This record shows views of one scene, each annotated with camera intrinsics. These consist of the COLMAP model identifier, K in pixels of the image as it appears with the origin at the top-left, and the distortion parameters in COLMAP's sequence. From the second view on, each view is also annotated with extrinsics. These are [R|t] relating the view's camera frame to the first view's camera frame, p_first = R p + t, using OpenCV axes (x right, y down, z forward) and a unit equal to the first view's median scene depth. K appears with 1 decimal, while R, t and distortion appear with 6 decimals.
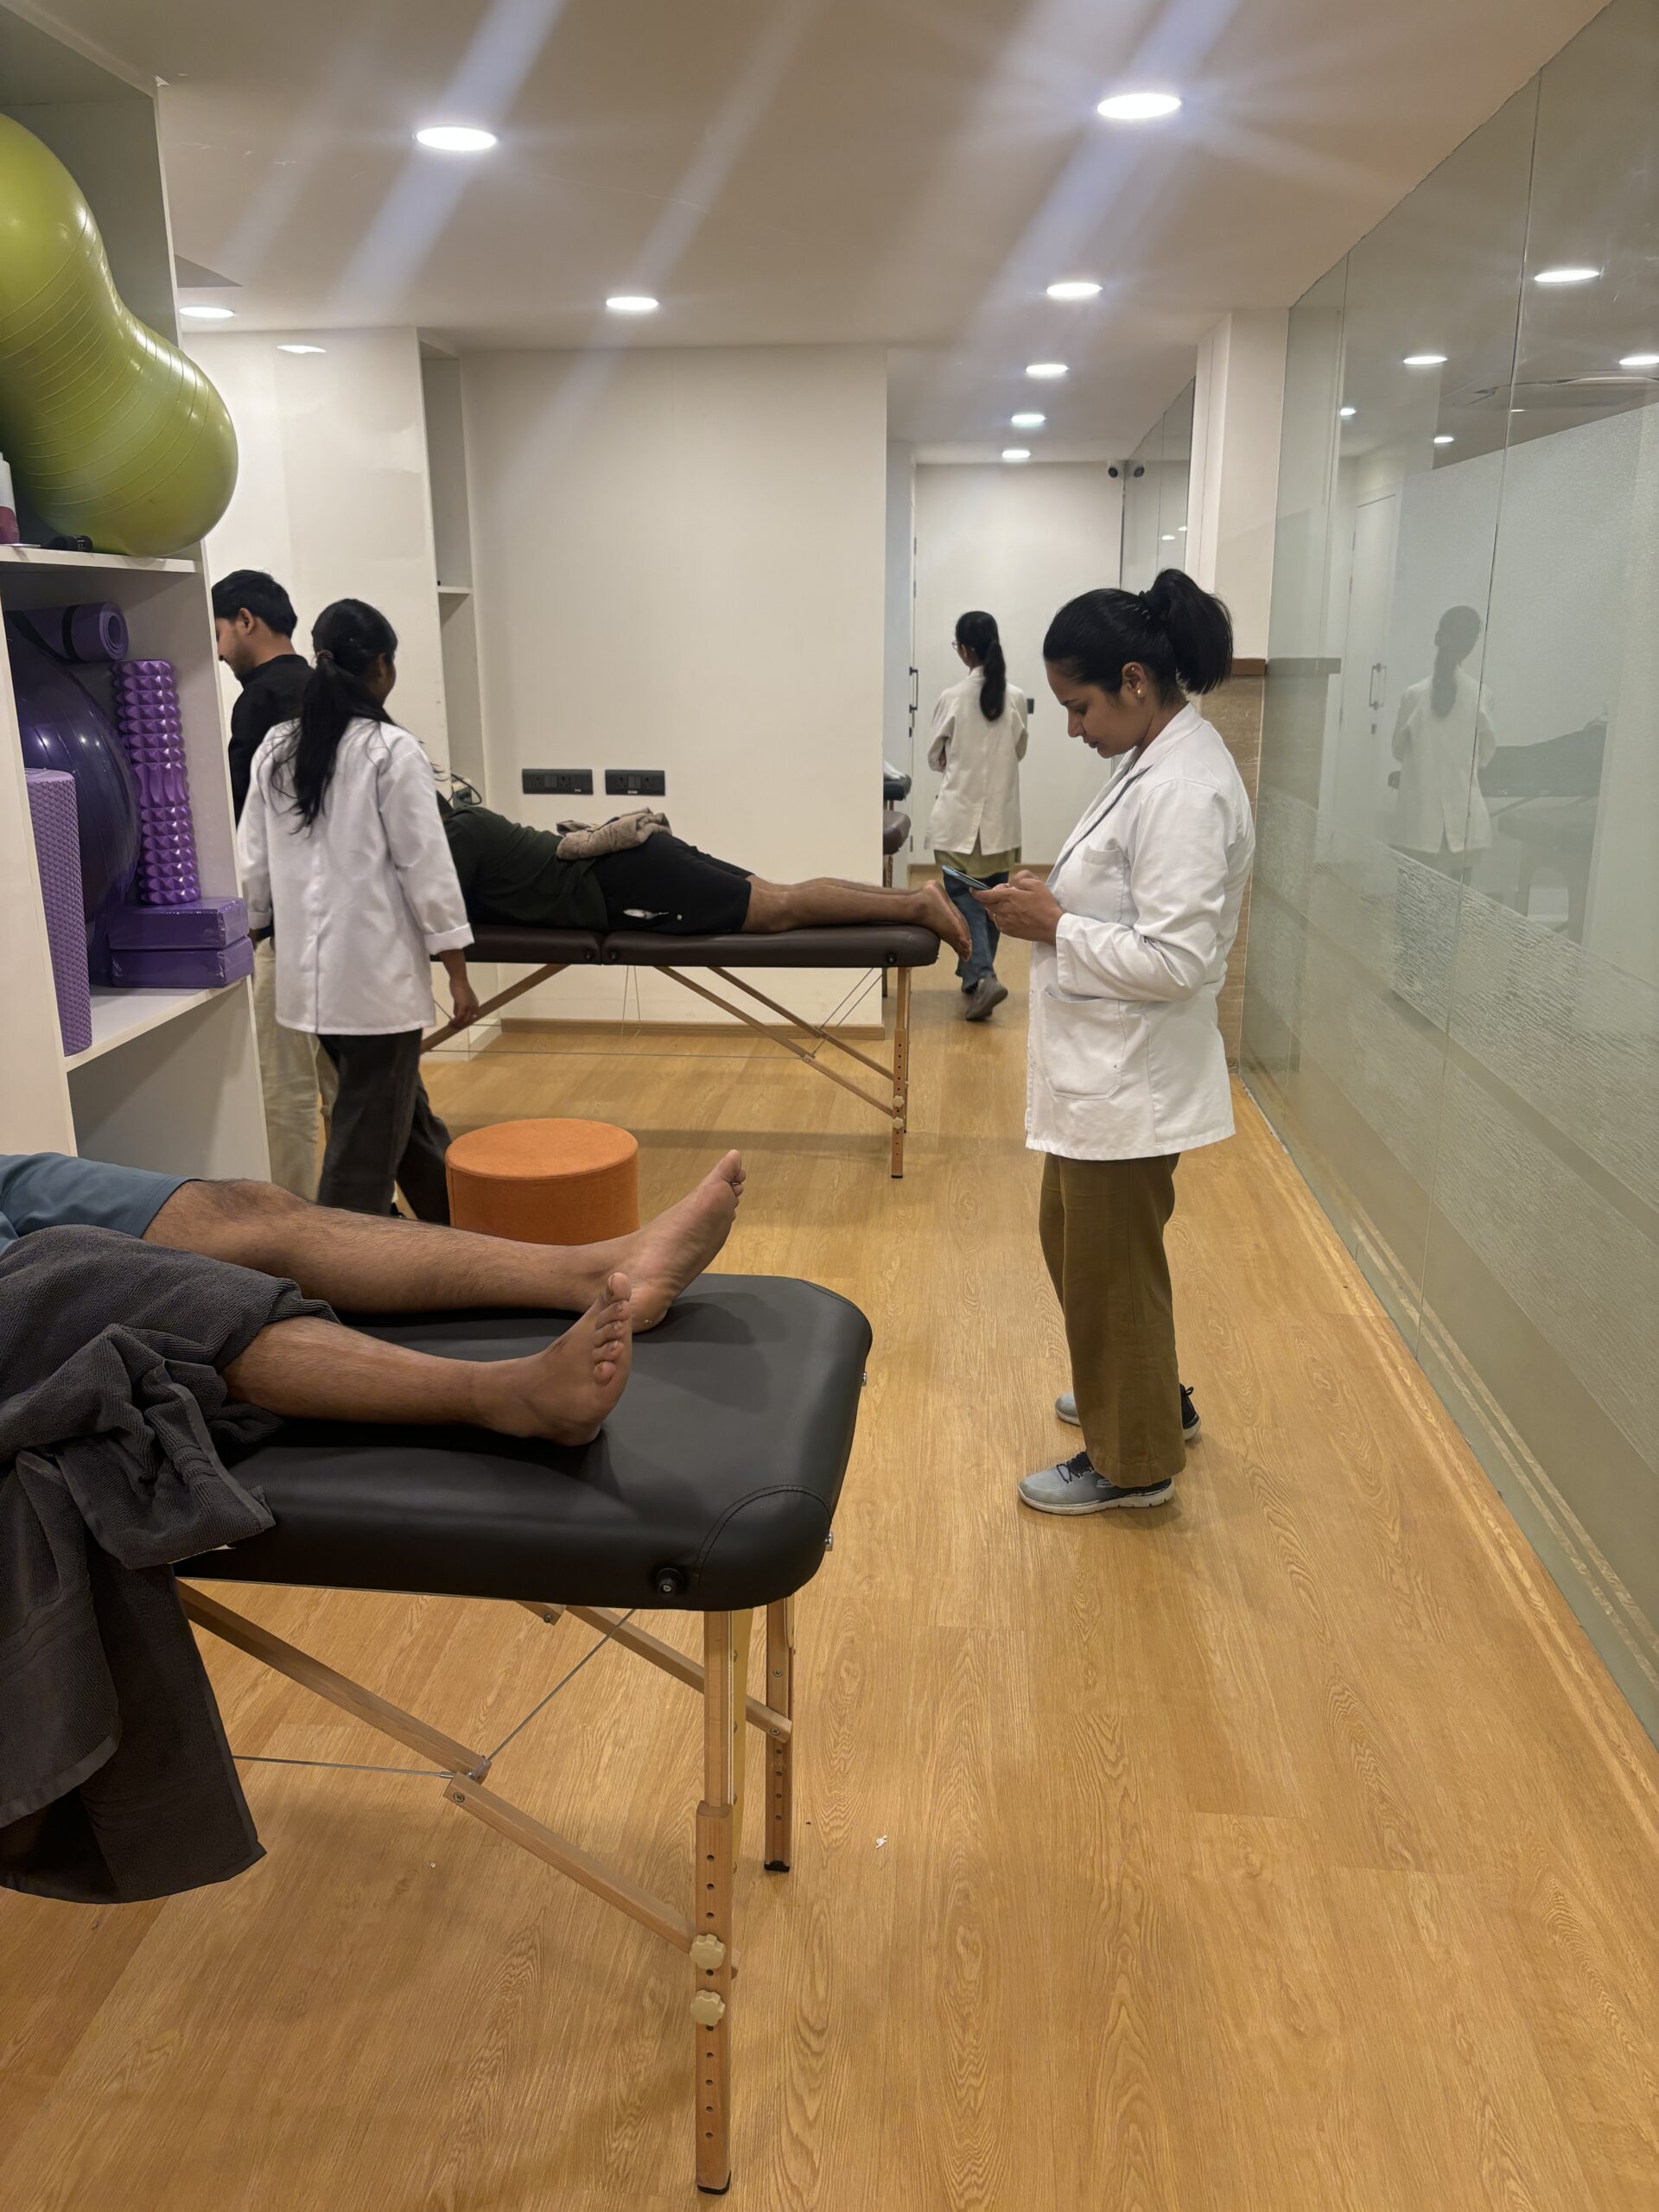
lens RADIAL K [[1788.5, 0, 815.5], [0, 1788.5, 1103.0], [0, 0, 1]] dist [0.025505, -0.046035]
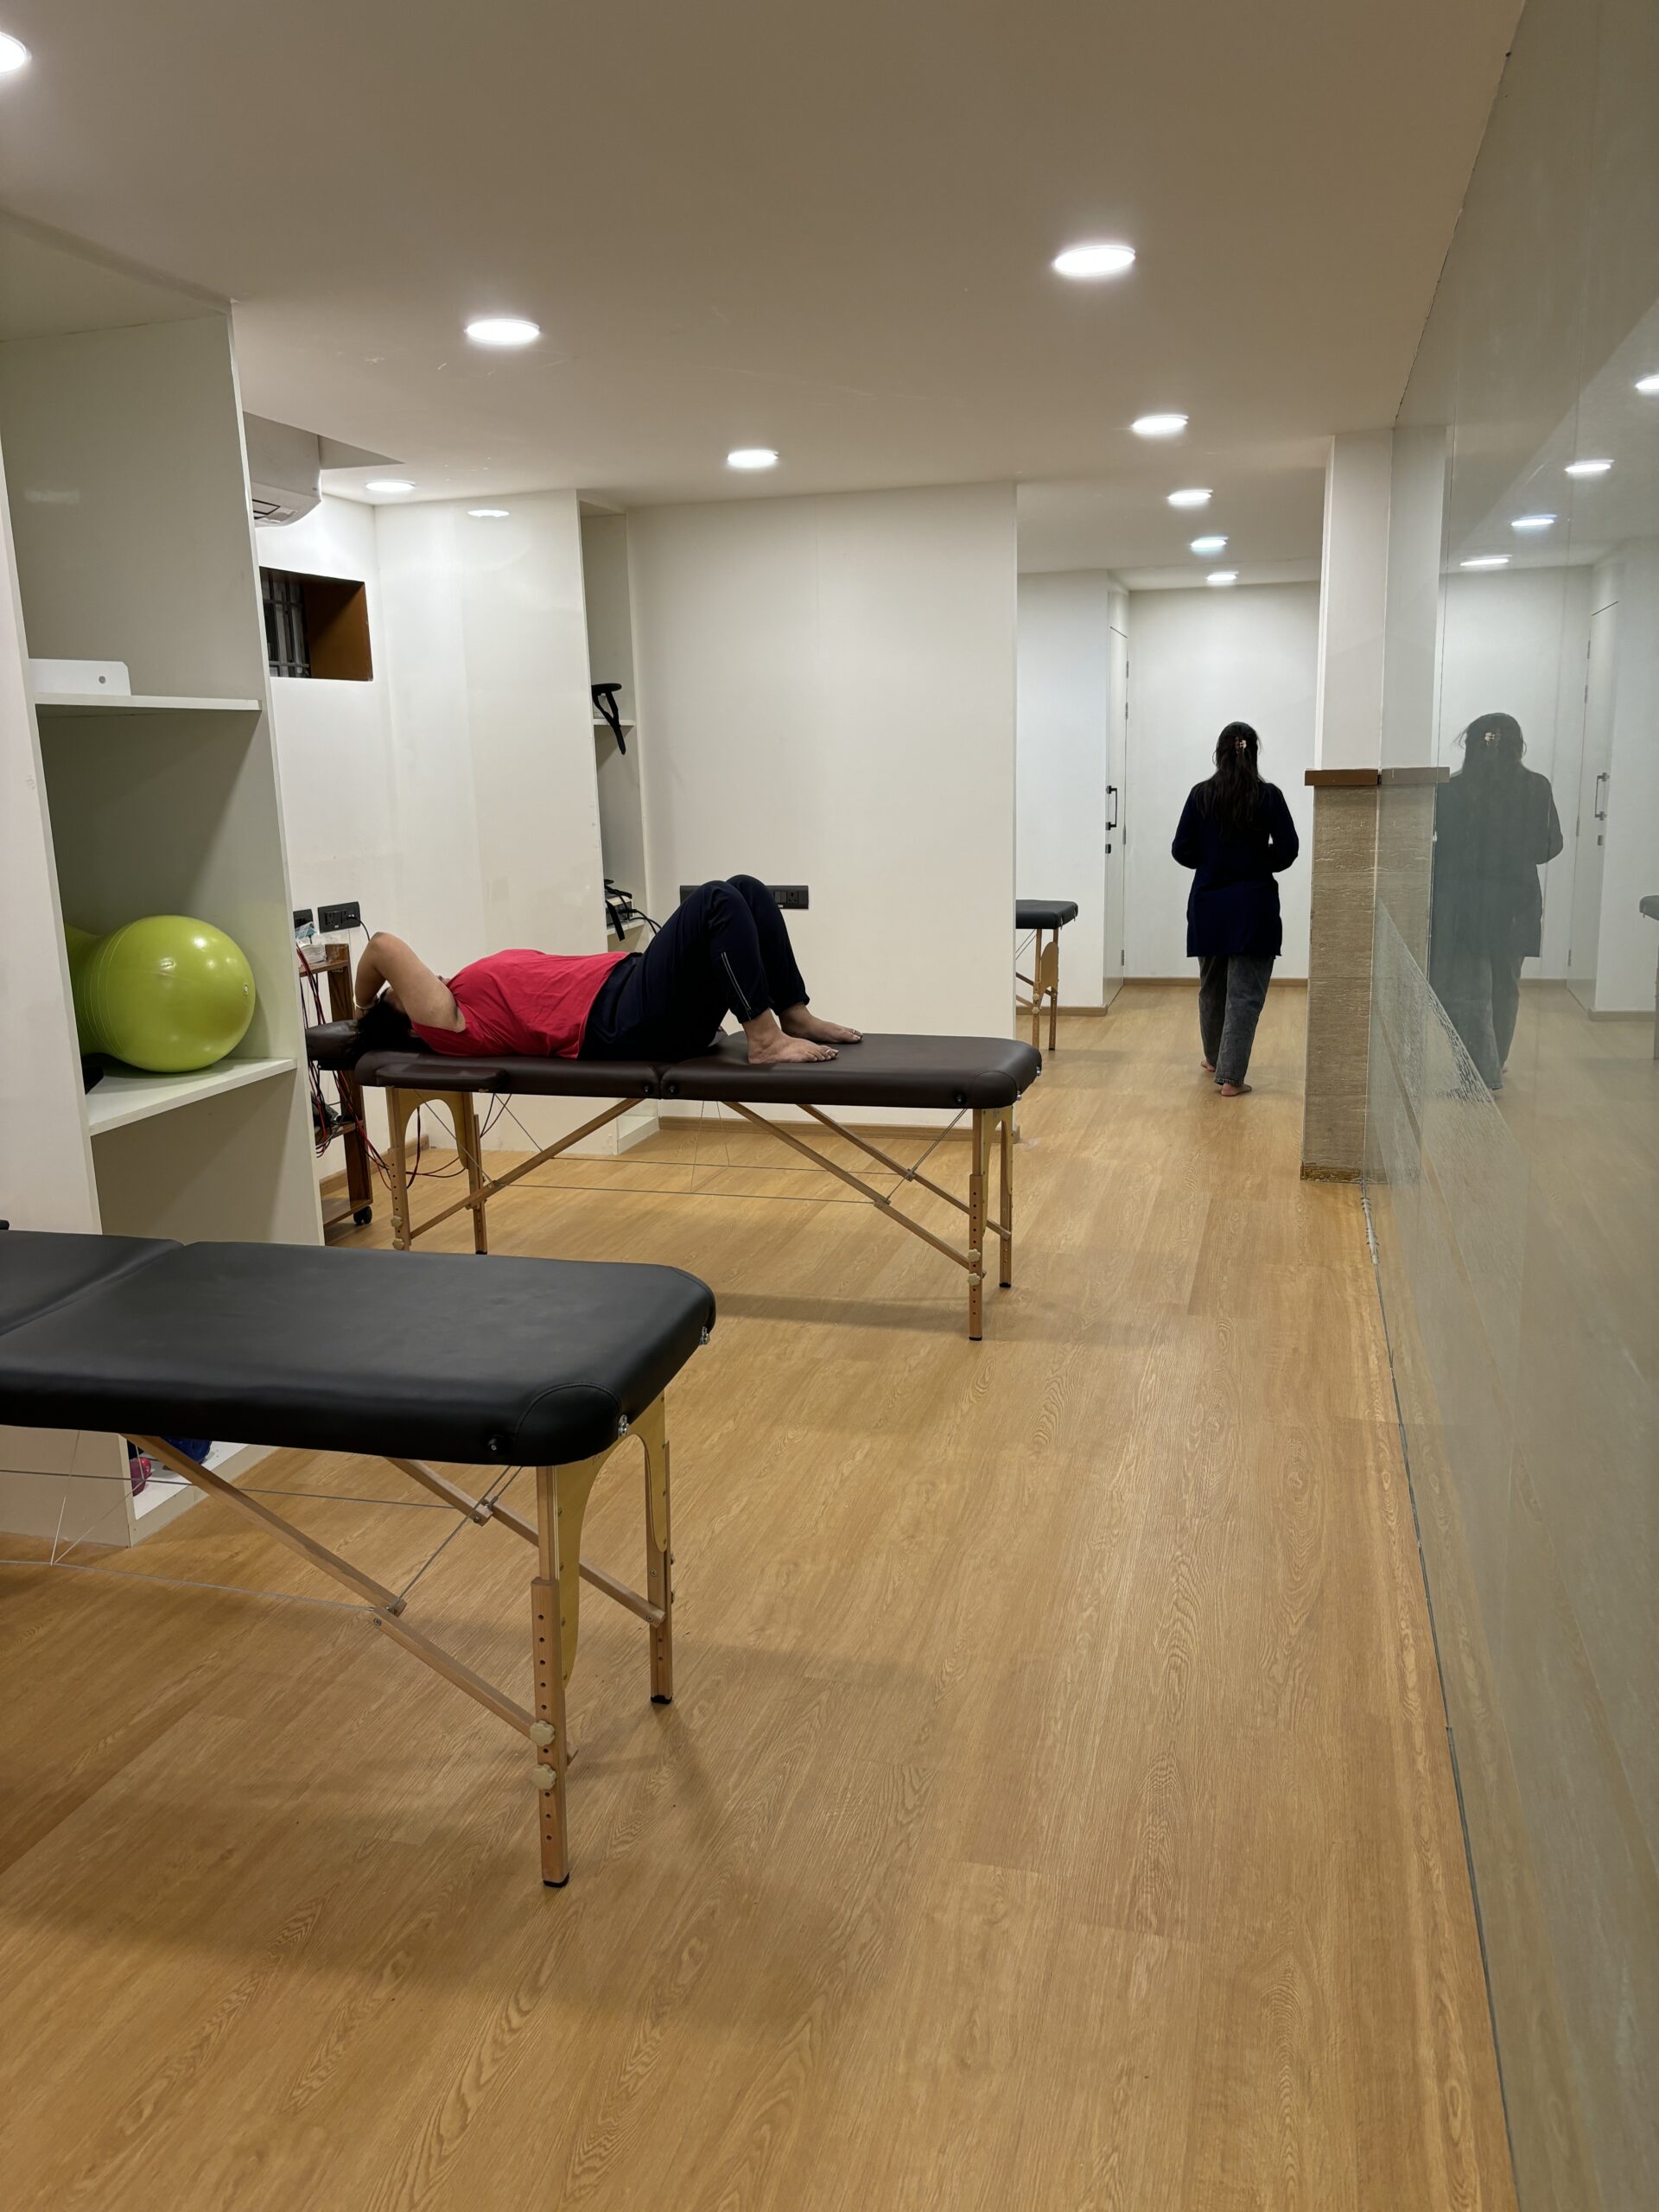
lens RADIAL K [[1788.5, 0, 847.0], [0, 1788.5, 1115.4], [0, 0, 1]] dist [0.025505, -0.046035]
pose [[0.981587, 0.015889, -0.190353, 0.290140], [-0.027627, 0.997866, -0.059170, 0.024369], [0.189007, 0.063339, 0.979931, -0.048483]]
